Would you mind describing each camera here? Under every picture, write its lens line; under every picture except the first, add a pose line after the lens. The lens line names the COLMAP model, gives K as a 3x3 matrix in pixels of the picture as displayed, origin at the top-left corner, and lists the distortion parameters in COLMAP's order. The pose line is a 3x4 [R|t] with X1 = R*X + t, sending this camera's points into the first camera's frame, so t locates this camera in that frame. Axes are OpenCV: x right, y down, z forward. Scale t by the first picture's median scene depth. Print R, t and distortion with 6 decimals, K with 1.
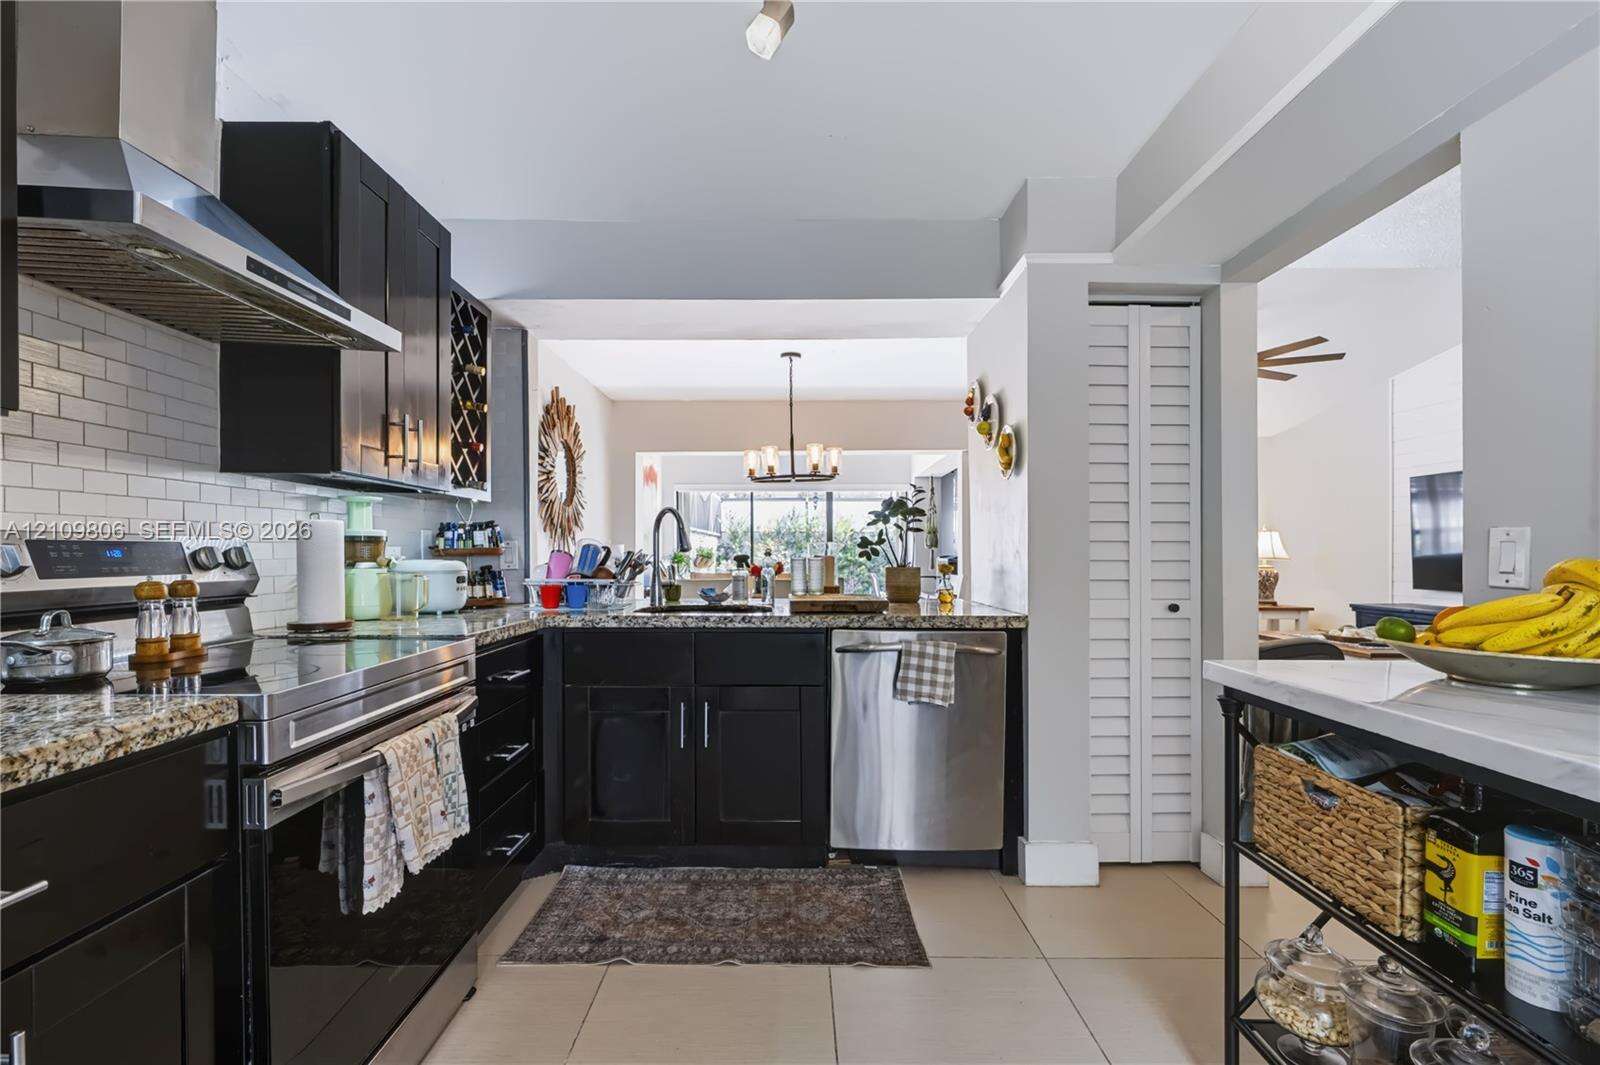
lens RADIAL K [[712.9, 0, 795.8], [0, 712.9, 548.6], [0, 0, 1]] dist [0.001706, 0.000213]
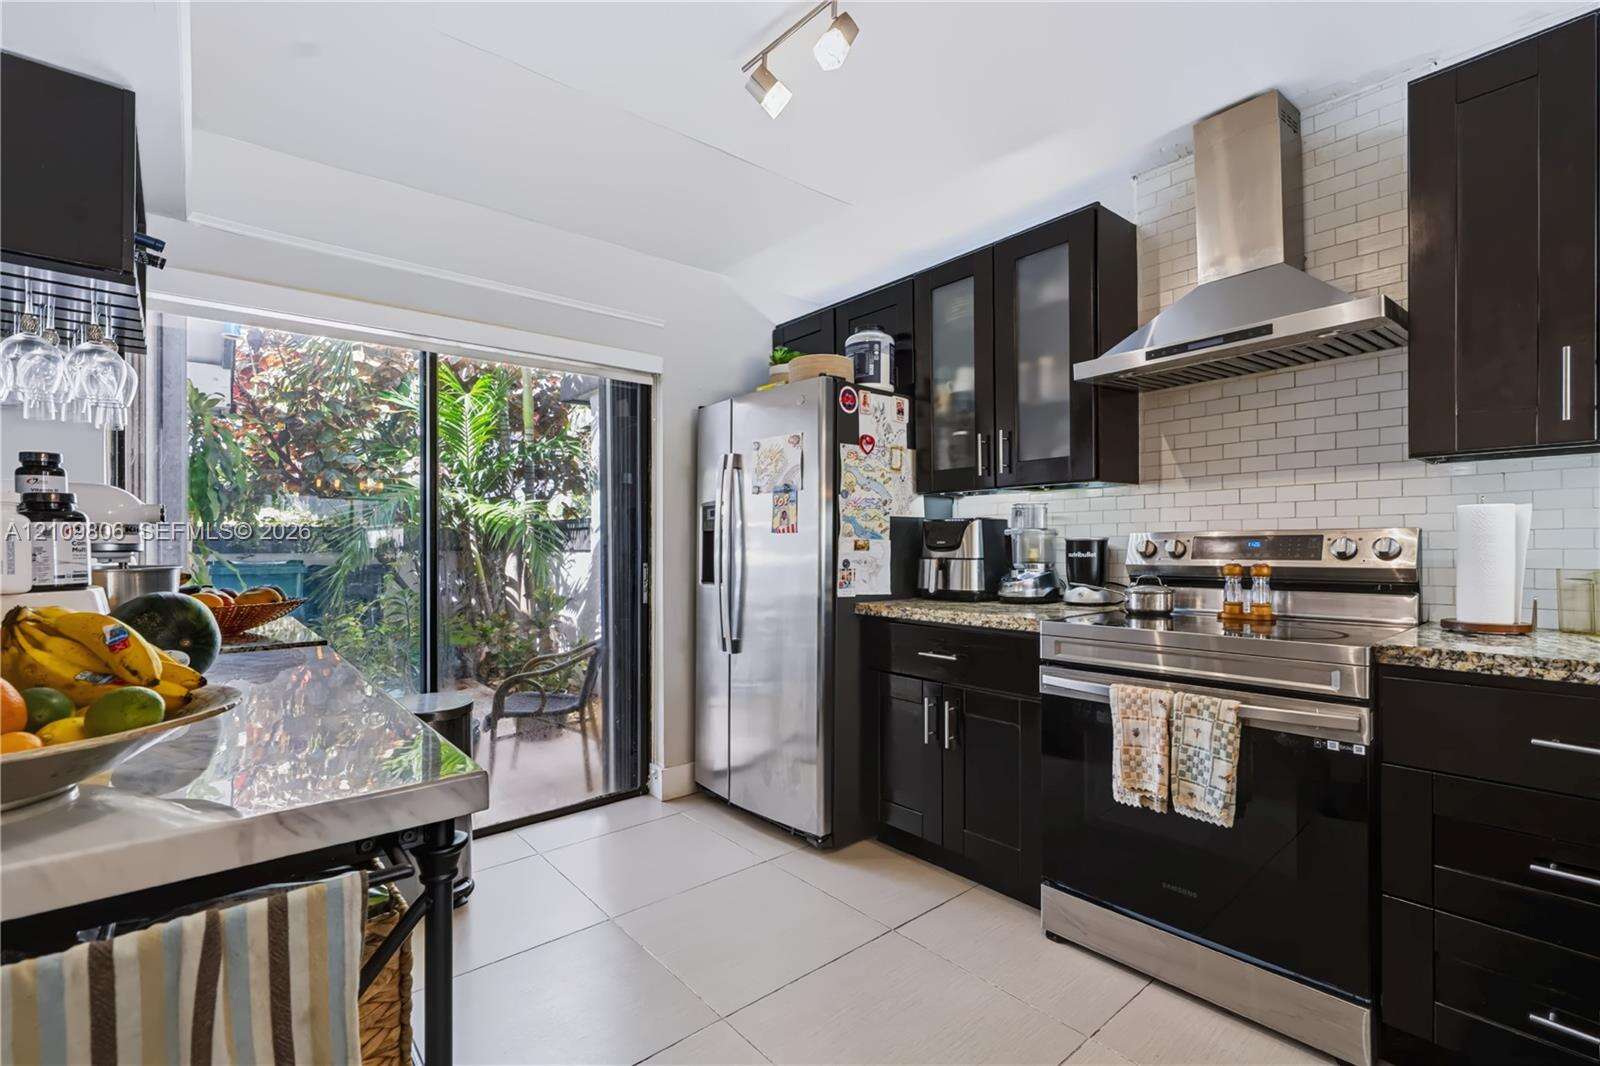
lens RADIAL K [[715.8, 0, 800.0], [0, 715.8, 533.0], [0, 0, 1]] dist [0.002255, 0.000167]
pose [[-0.763361, -0.000354, -0.645972, 0.805873], [0.010159, 0.999870, -0.012554, -0.006380], [0.645892, -0.016145, -0.763258, 1.734228]]
